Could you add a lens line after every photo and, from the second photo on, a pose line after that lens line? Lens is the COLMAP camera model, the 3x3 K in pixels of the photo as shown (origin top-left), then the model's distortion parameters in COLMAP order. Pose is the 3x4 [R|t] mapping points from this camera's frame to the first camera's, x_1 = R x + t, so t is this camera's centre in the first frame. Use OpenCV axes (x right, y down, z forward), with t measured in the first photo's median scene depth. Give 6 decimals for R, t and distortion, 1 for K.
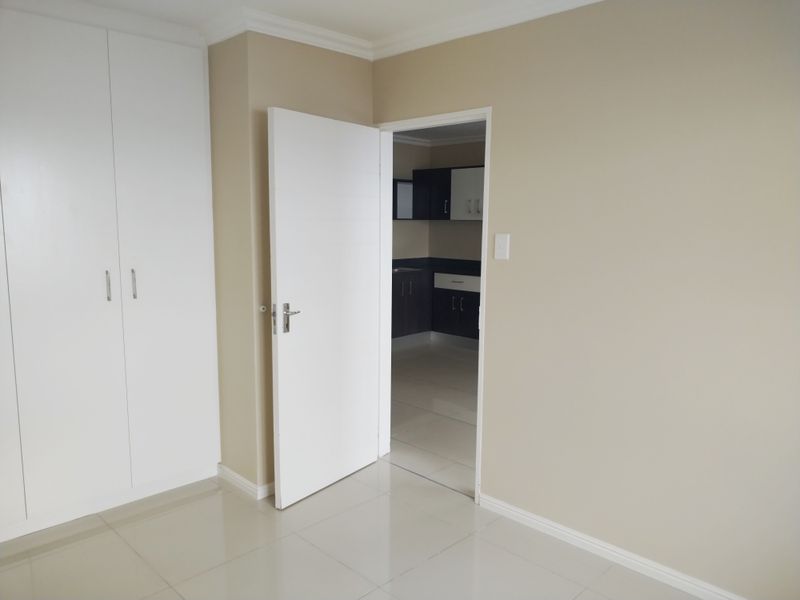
lens RADIAL K [[601.6, 0, 397.1], [0, 601.6, 298.0], [0, 0, 1]] dist [0.007815, -0.009593]
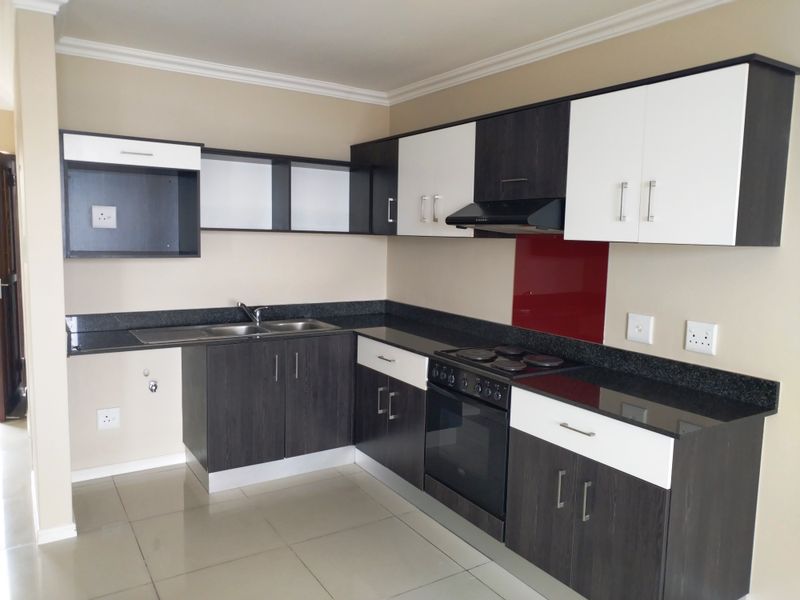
lens RADIAL K [[601.6, 0, 399.2], [0, 601.6, 298.6], [0, 0, 1]] dist [0.007815, -0.009593]
pose [[0.978028, 0.045936, -0.203352, 0.190996], [-0.051451, 0.998435, -0.021915, -0.060361], [0.202027, 0.031896, 0.978860, 0.466442]]
